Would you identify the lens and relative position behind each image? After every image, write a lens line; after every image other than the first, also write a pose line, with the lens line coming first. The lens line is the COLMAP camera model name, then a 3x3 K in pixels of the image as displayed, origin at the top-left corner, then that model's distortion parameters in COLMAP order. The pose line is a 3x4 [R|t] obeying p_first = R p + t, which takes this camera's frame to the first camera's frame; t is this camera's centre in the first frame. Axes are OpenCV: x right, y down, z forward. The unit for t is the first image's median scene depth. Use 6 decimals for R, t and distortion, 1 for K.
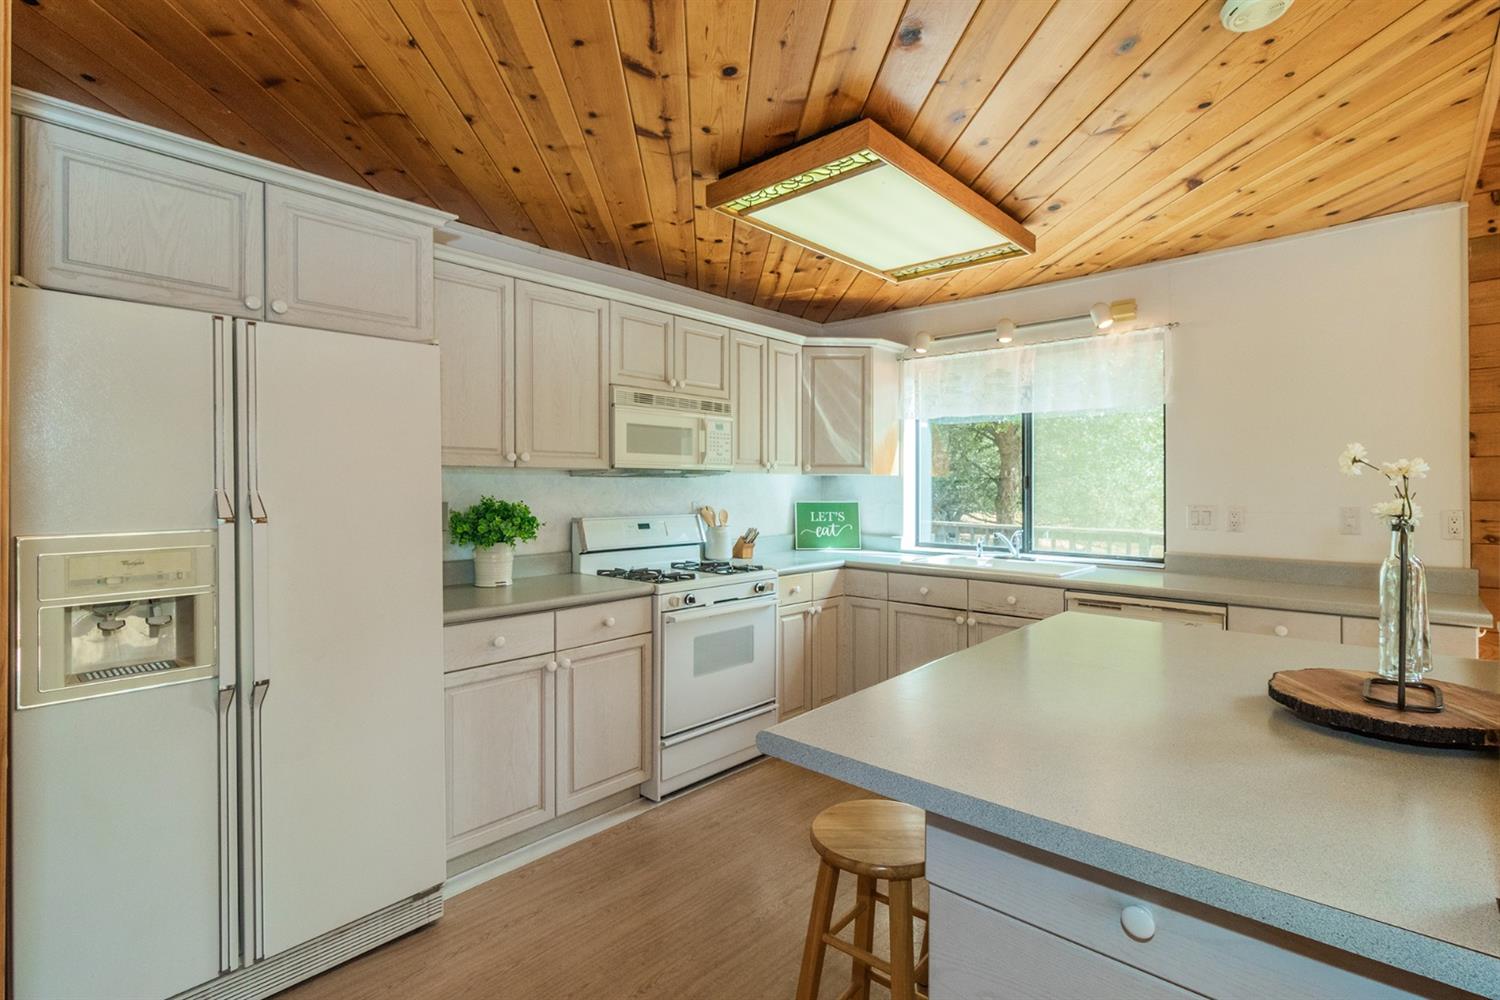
lens RADIAL K [[697.4, 0, 747.6], [0, 697.4, 494.8], [0, 0, 1]] dist [0.002572, -0.000050]
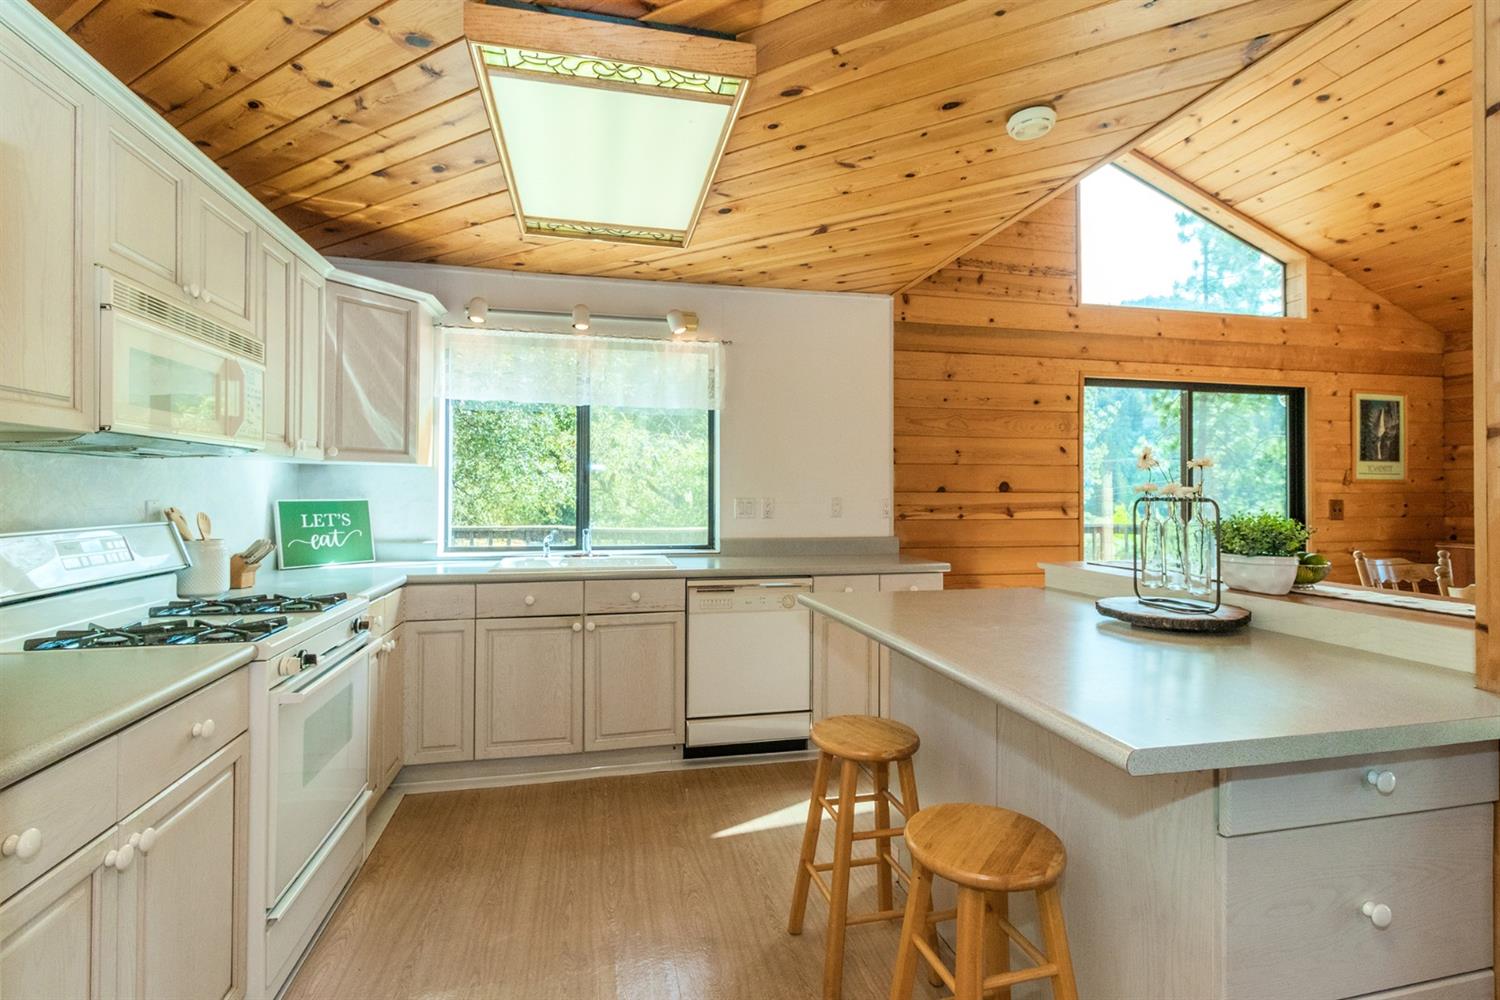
lens RADIAL K [[697.4, 0, 747.4], [0, 697.4, 492.3], [0, 0, 1]] dist [0.002572, -0.000050]
pose [[0.572270, -0.000561, 0.820065, -0.290407], [0.005616, 0.999979, -0.003235, 0.008620], [-0.820046, 0.006457, 0.572261, 0.277966]]
